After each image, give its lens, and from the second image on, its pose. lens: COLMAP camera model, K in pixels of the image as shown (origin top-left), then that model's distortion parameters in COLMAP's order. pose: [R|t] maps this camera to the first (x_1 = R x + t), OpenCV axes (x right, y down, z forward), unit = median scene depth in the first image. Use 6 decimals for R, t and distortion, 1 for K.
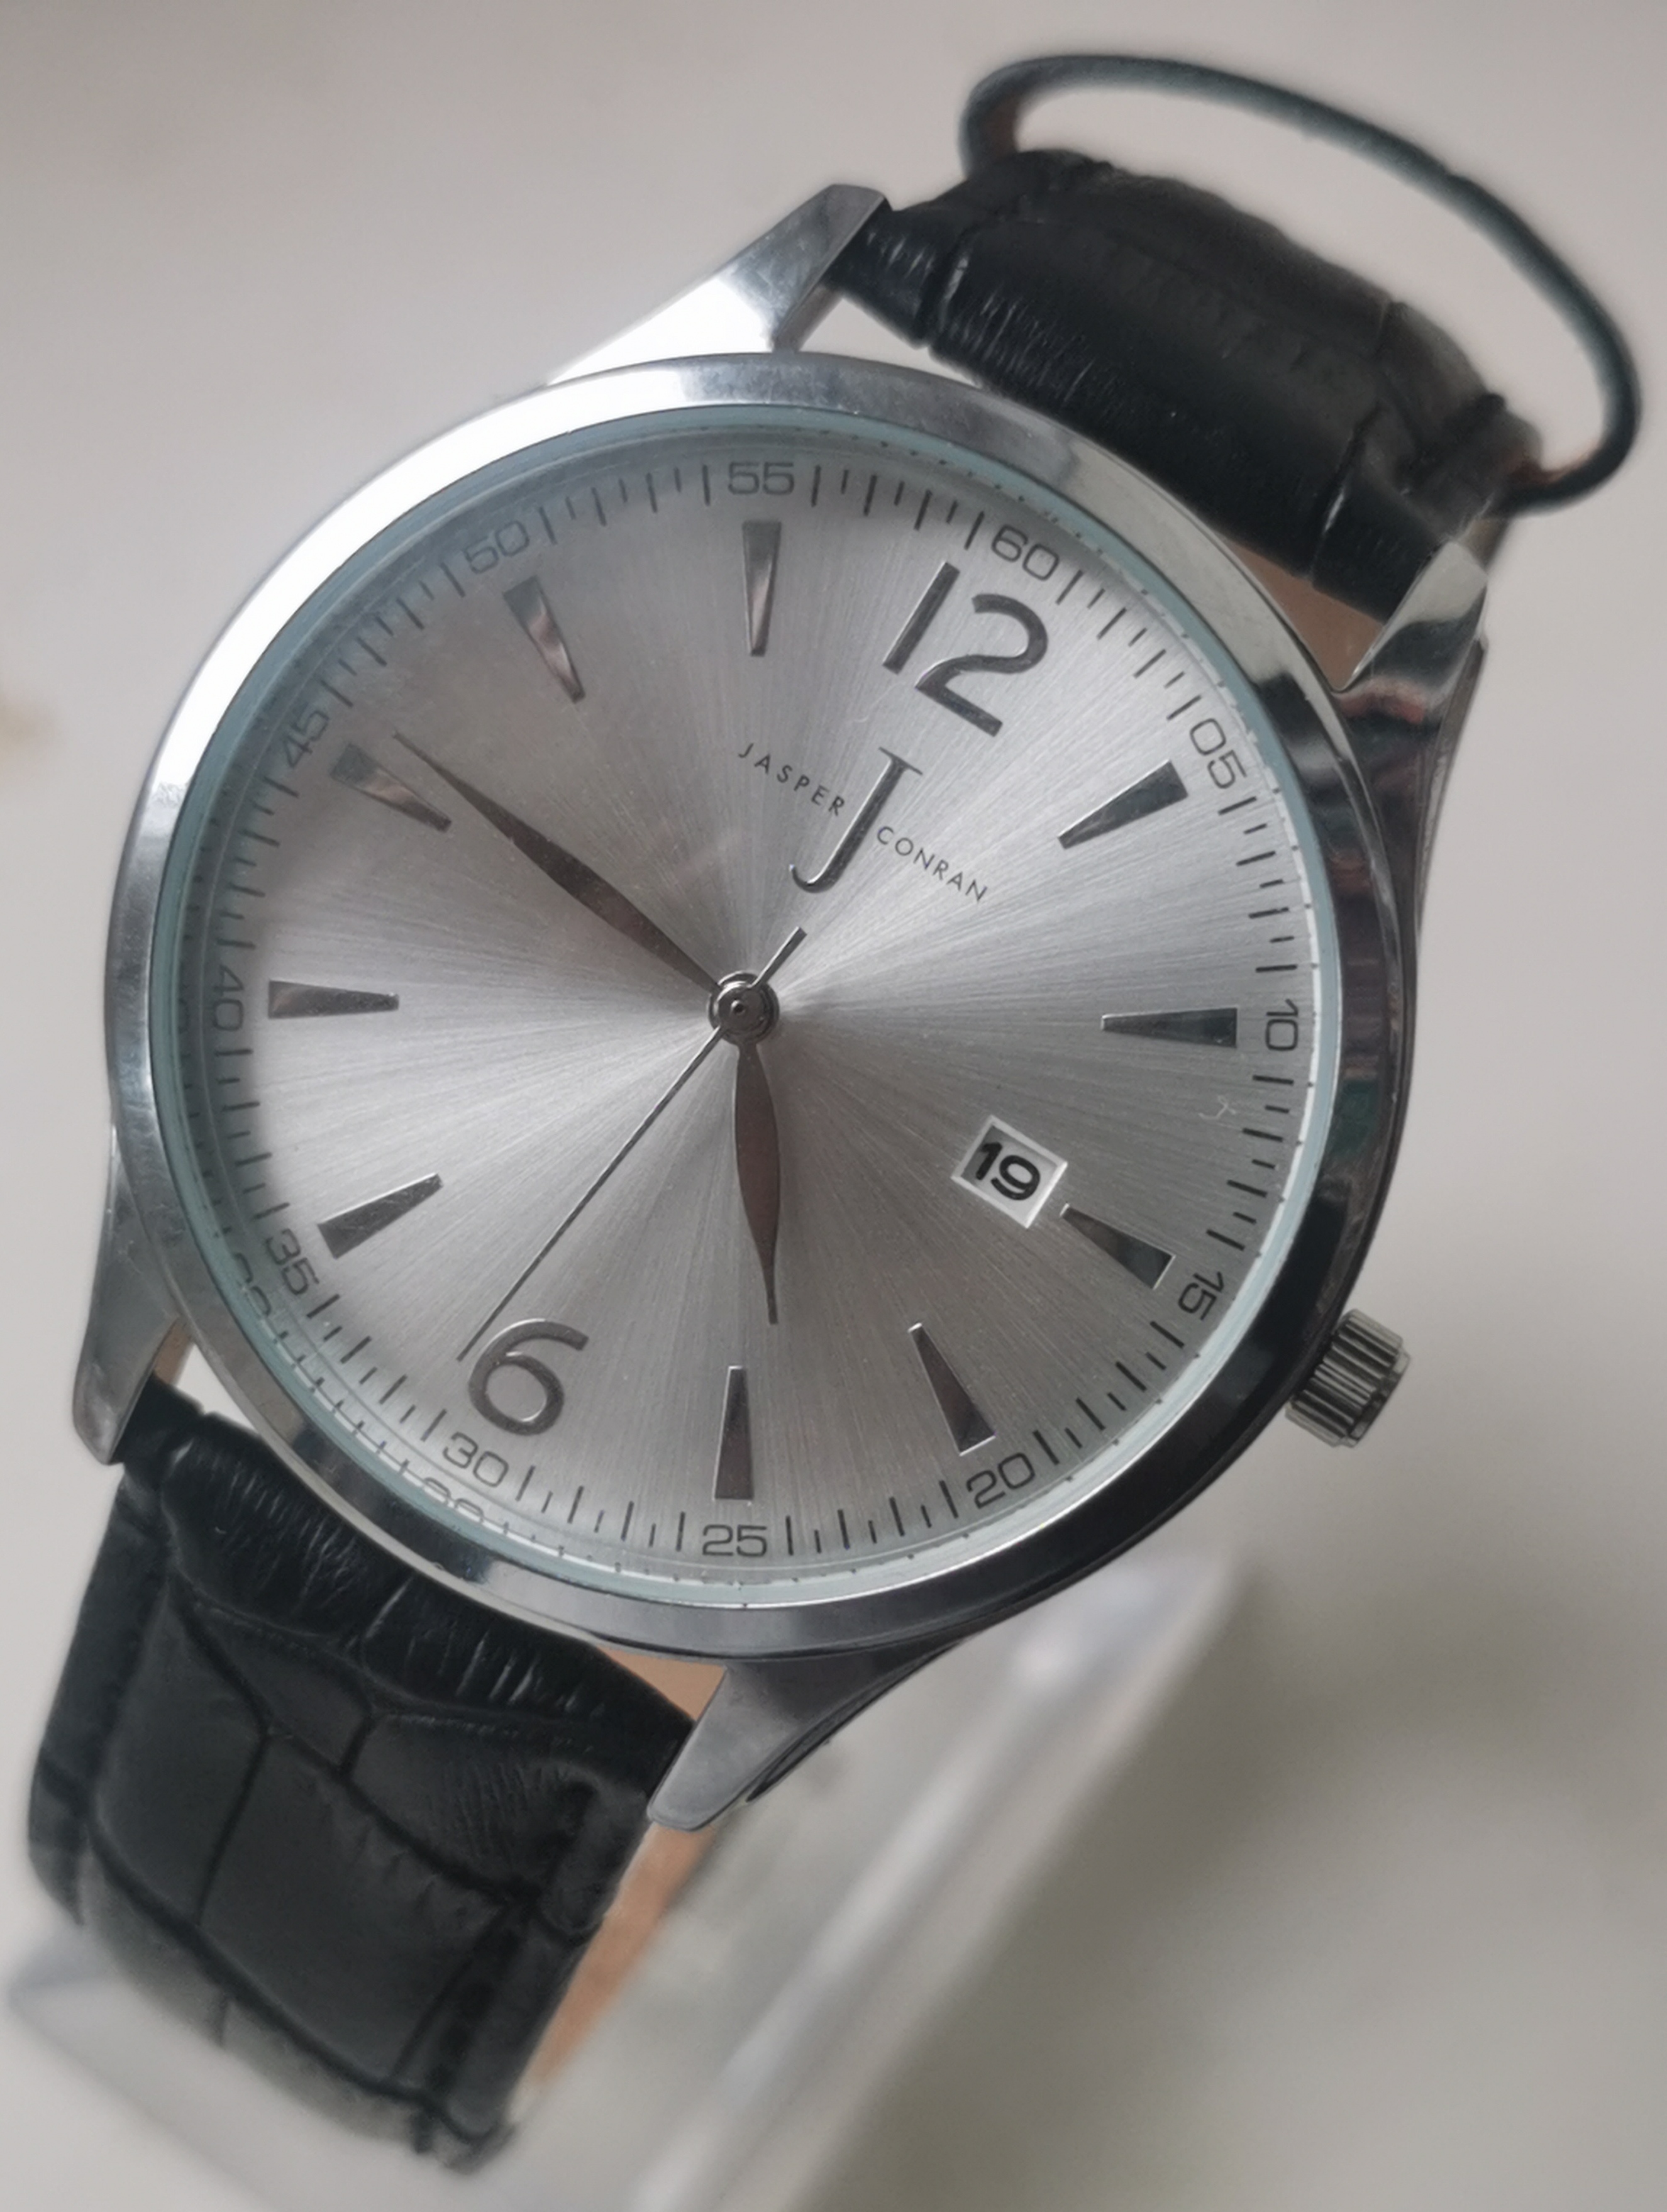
lens RADIAL K [[3991.9, 0, 835.5], [0, 3991.9, 1103.0], [0, 0, 1]] dist [-0.017440, 0.000000]
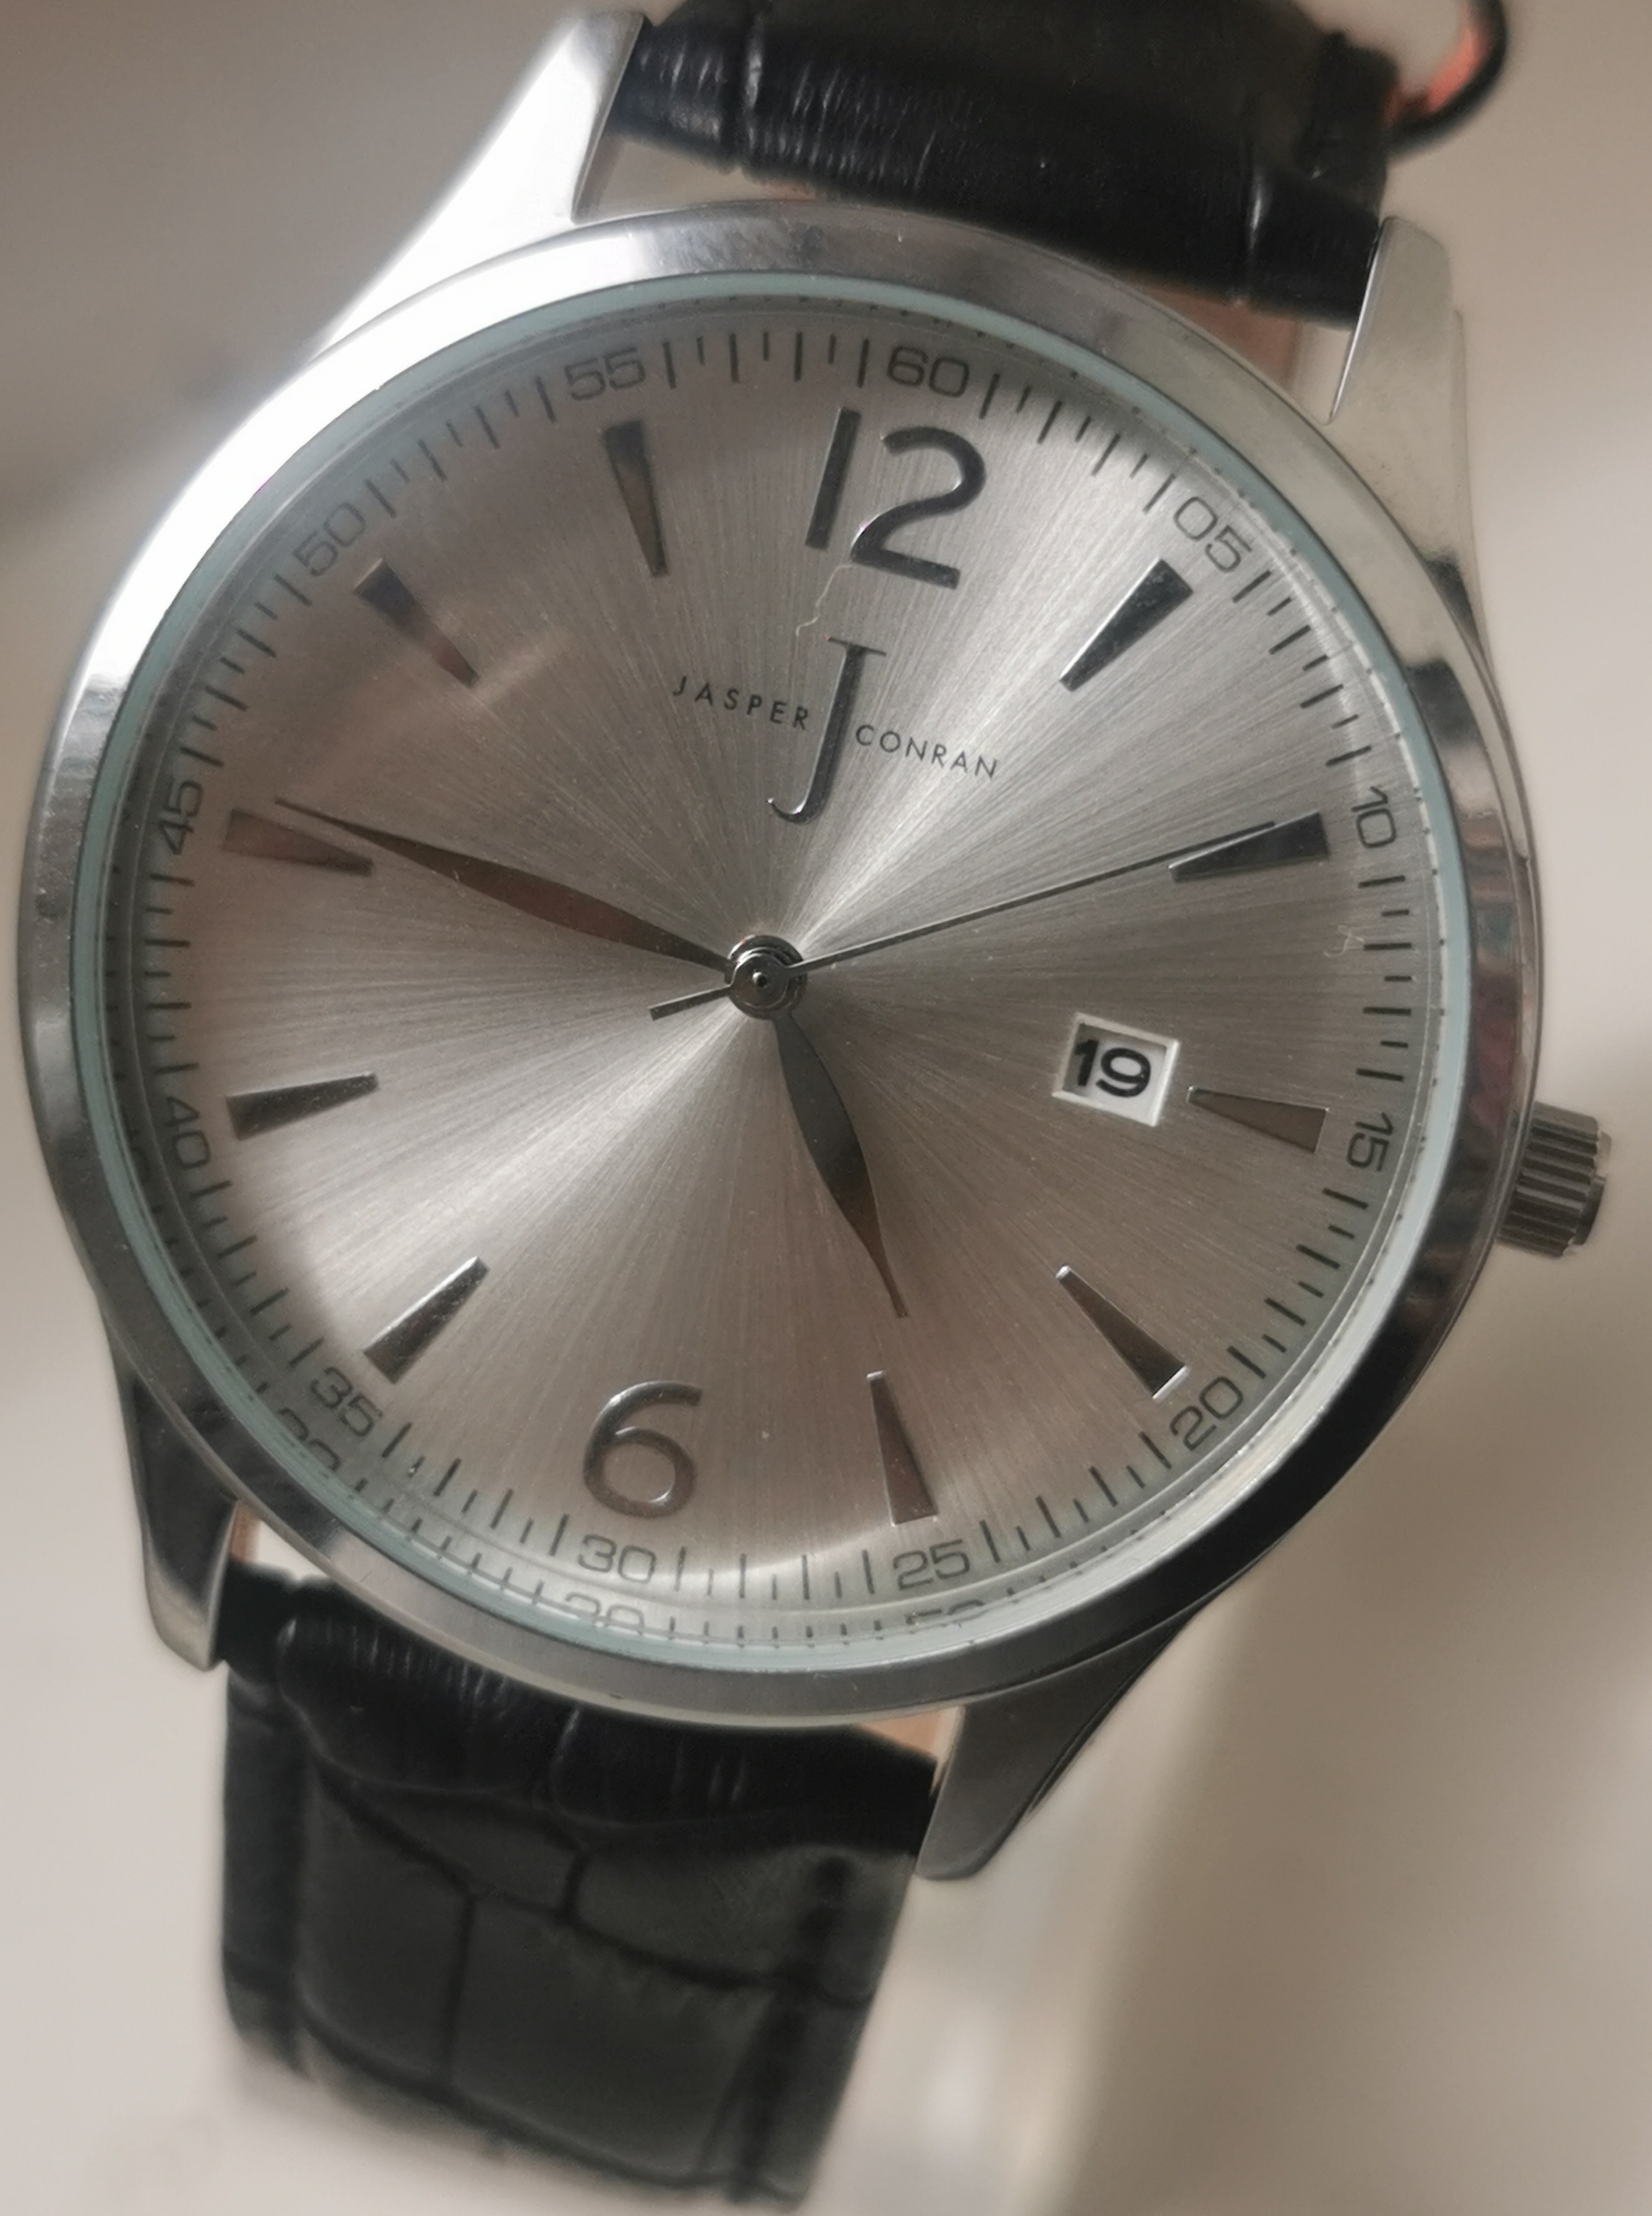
lens RADIAL K [[3670.1, 0, 834.8], [0, 3670.1, 1119.5], [0, 0, 1]] dist [-0.009062, 0.000000]
pose [[0.957451, -0.288077, 0.017308, -0.031216], [0.286528, 0.956045, 0.062288, -0.039025], [-0.034491, -0.054679, 0.997908, 0.207101]]
